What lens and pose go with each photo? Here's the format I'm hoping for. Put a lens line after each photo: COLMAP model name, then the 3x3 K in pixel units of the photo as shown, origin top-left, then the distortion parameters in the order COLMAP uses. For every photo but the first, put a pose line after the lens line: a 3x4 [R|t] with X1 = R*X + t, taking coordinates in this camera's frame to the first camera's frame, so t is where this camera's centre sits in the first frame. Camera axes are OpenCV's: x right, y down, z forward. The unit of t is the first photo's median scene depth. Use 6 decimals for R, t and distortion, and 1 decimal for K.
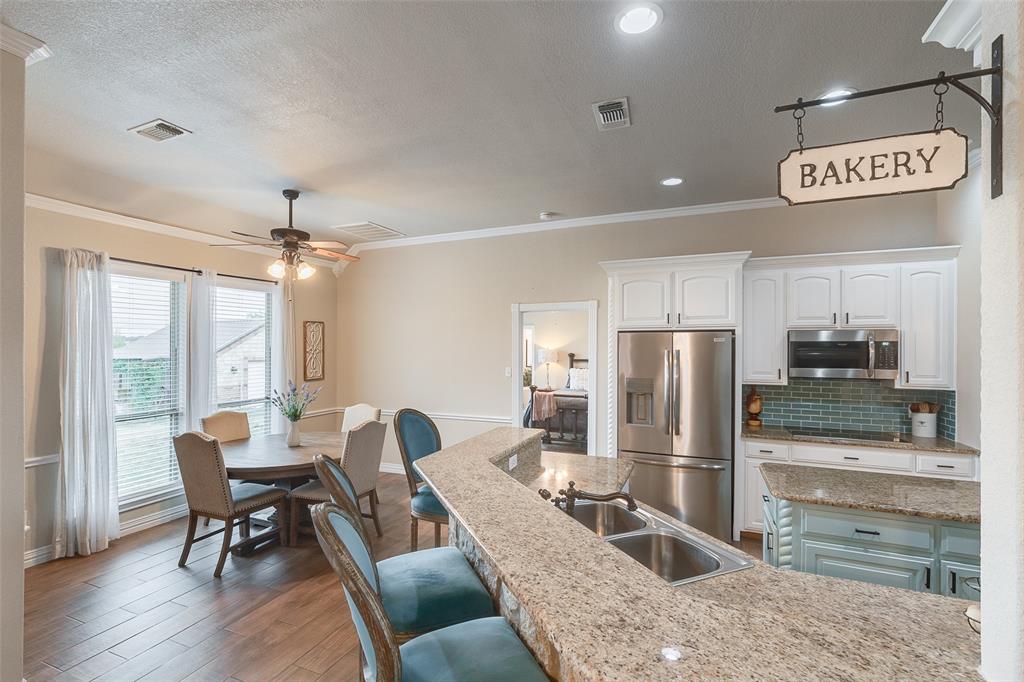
lens RADIAL K [[455.8, 0, 513.4], [0, 455.8, 348.4], [0, 0, 1]] dist [-0.002124, -0.000271]
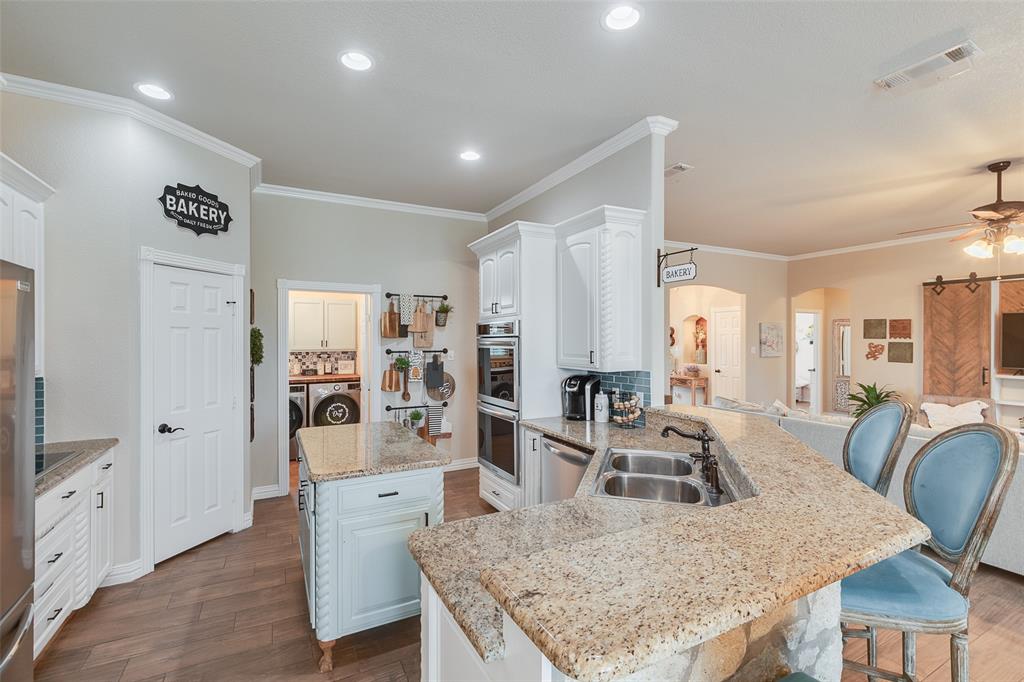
lens RADIAL K [[457.2, 0, 513.2], [0, 457.2, 339.3], [0, 0, 1]] dist [0.005264, -0.006358]
pose [[-0.772522, -0.003678, 0.634977, -0.106394], [-0.000237, 0.999985, 0.005505, 0.022217], [-0.634988, 0.004102, -0.772511, 0.964060]]
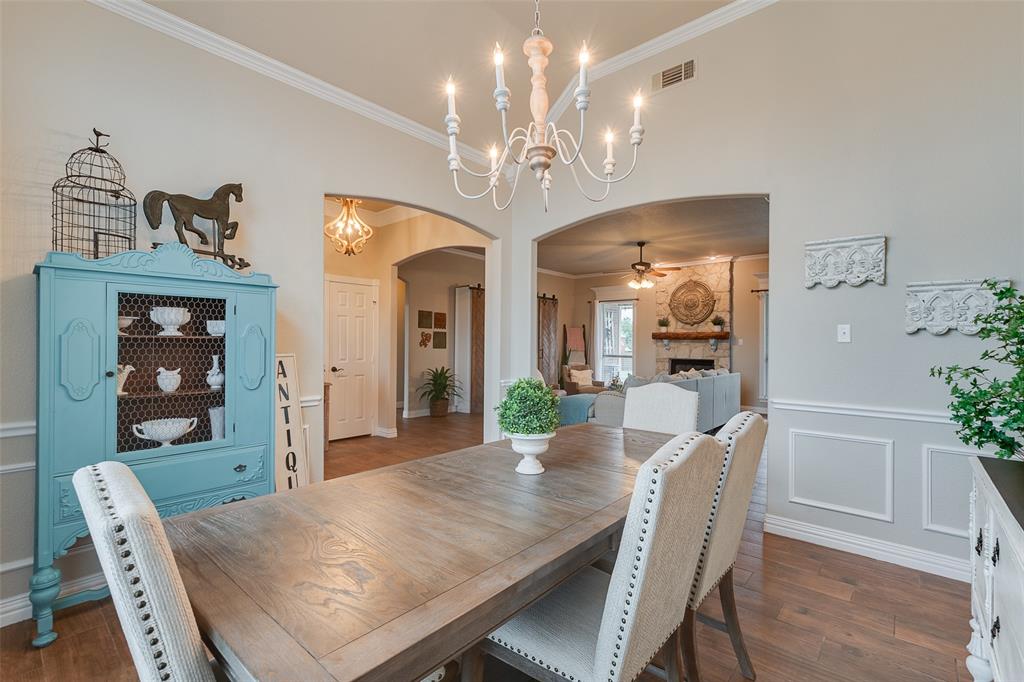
lens RADIAL K [[454.3, 0, 512.0], [0, 454.3, 341.0], [0, 0, 1]] dist [0.000169, -0.000065]
pose [[-0.320113, -0.013250, -0.947287, 1.695479], [-0.013184, 0.999868, -0.009530, 0.099629], [0.947288, 0.009438, -0.320245, -0.315549]]
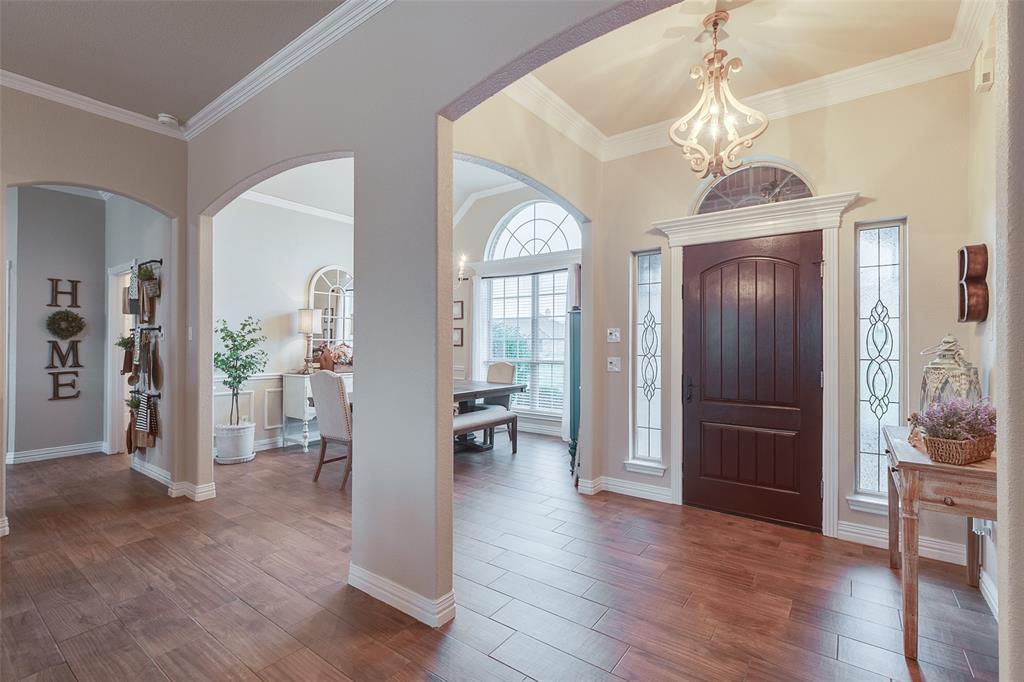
lens RADIAL K [[454.3, 0, 512.0], [0, 454.3, 341.0], [0, 0, 1]] dist [0.000169, -0.000065]
pose [[0.241048, -0.000035, 0.970513, 0.065099], [0.003748, 0.999993, -0.000895, 0.095416], [-0.970506, 0.003853, 0.241047, -0.973029]]
